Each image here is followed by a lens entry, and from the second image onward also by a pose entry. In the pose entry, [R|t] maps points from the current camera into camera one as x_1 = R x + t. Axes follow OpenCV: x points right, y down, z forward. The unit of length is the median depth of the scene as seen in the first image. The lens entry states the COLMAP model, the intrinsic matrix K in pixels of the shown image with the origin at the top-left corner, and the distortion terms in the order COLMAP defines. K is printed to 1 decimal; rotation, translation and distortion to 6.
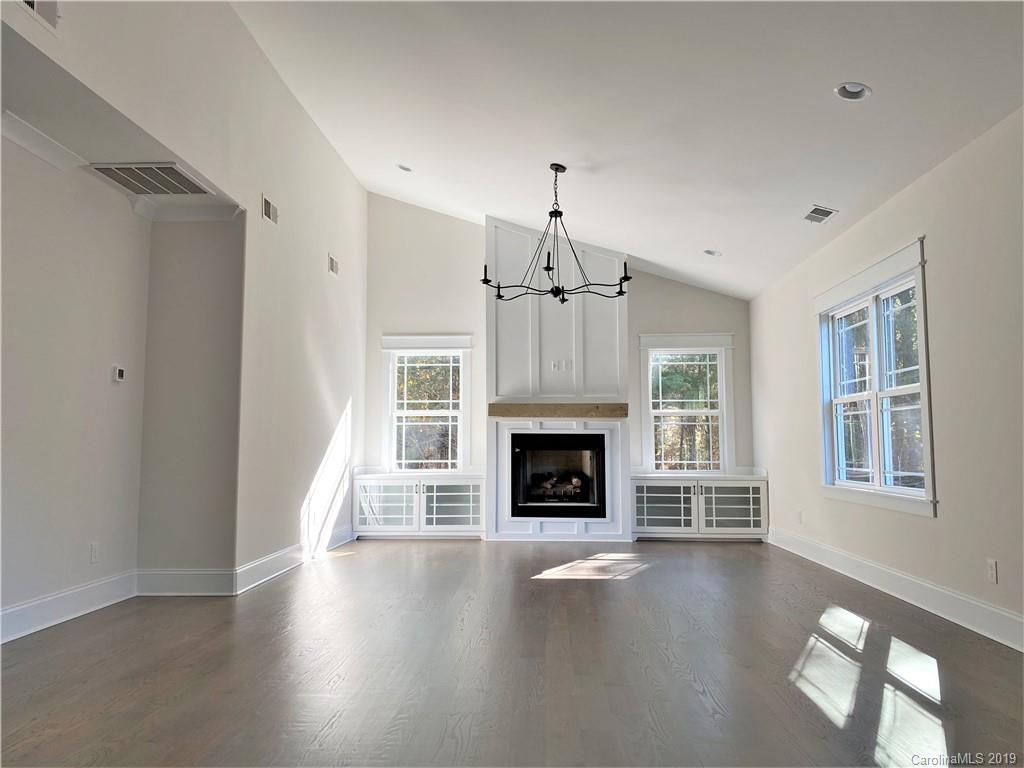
lens RADIAL K [[804.8, 0, 507.7], [0, 804.8, 377.9], [0, 0, 1]] dist [0.012176, 0.000584]
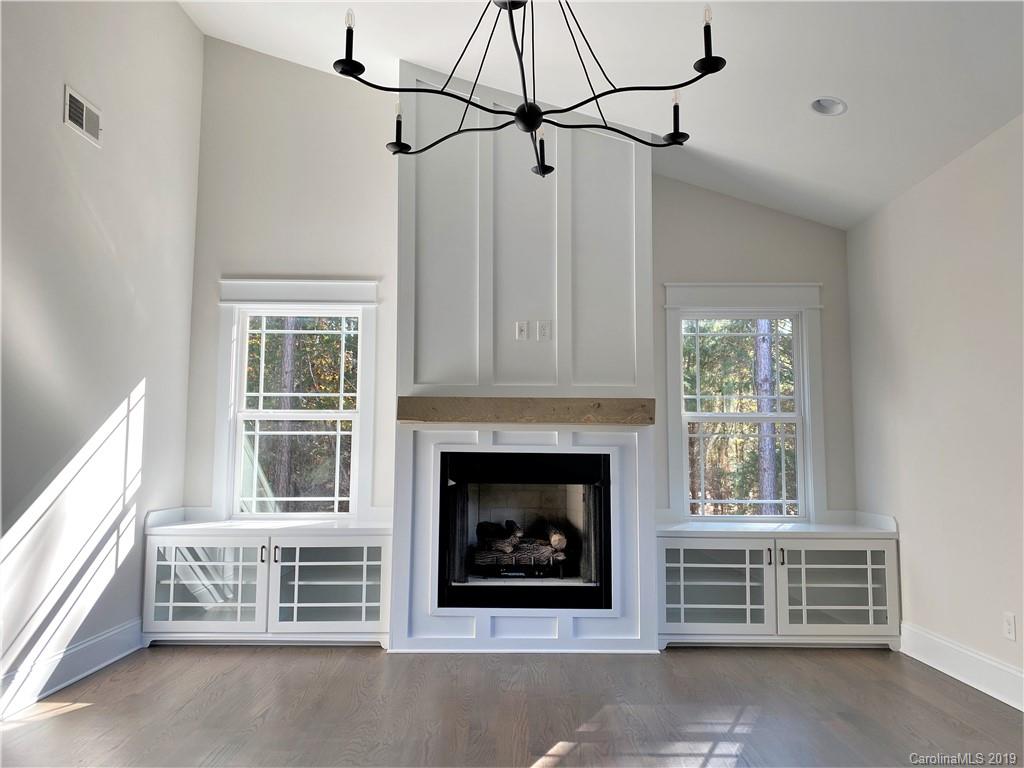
lens RADIAL K [[804.8, 0, 517.2], [0, 804.8, 383.7], [0, 0, 1]] dist [0.012176, 0.000584]
pose [[0.998321, 0.010990, 0.056871, 0.024948], [-0.010752, 0.999932, -0.004492, 0.024441], [-0.056917, 0.003873, 0.998371, 0.450882]]
